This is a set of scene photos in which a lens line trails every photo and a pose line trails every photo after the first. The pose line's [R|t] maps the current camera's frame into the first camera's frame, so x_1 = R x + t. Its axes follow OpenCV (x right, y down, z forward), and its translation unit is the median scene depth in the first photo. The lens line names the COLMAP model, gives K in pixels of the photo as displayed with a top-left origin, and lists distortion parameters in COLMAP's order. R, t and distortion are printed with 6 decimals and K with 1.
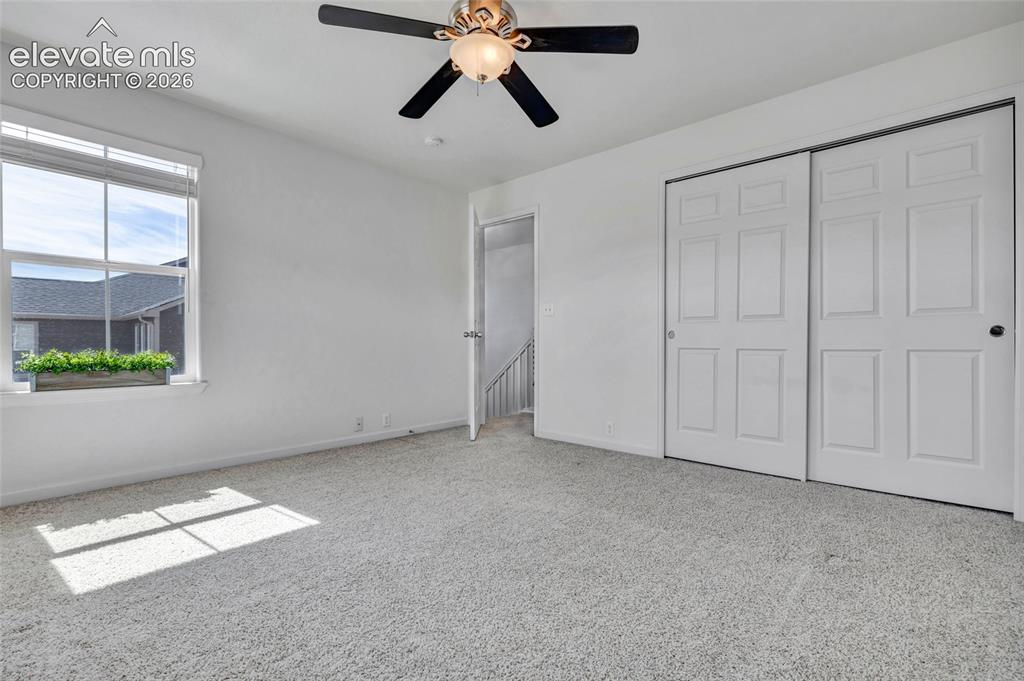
lens RADIAL K [[471.6, 0, 509.5], [0, 471.6, 341.0], [0, 0, 1]] dist [0.000742, -0.000004]
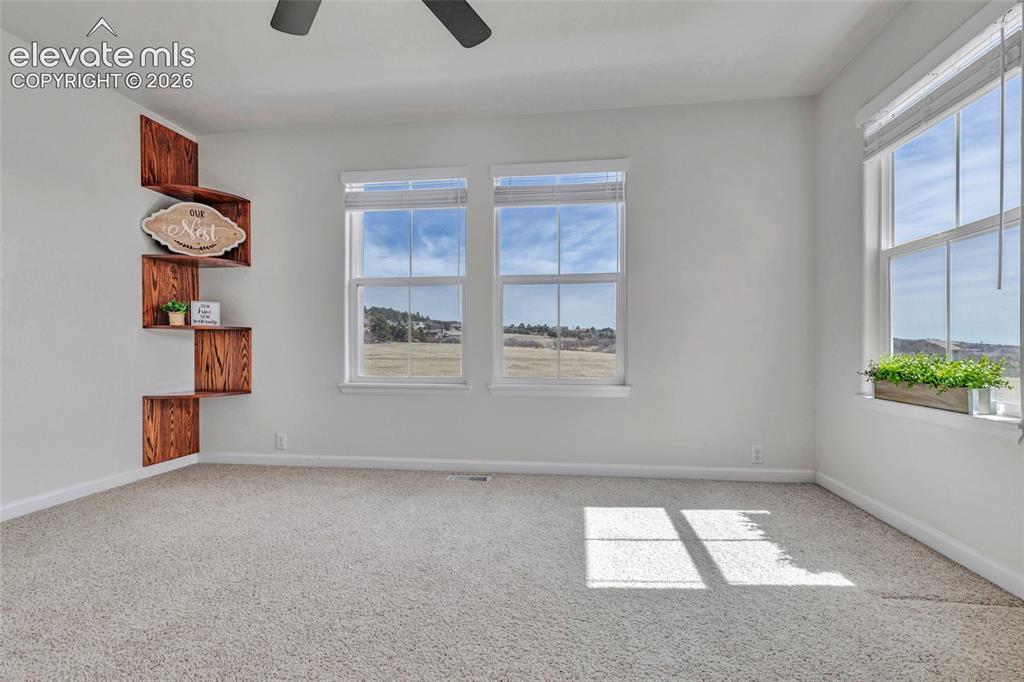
lens RADIAL K [[471.6, 0, 510.2], [0, 471.6, 345.9], [0, 0, 1]] dist [0.000742, -0.000004]
pose [[-0.811142, 0.000747, -0.584848, 0.115392], [0.002086, 0.999997, -0.001617, 0.003425], [0.584845, -0.002532, -0.811141, 1.291908]]
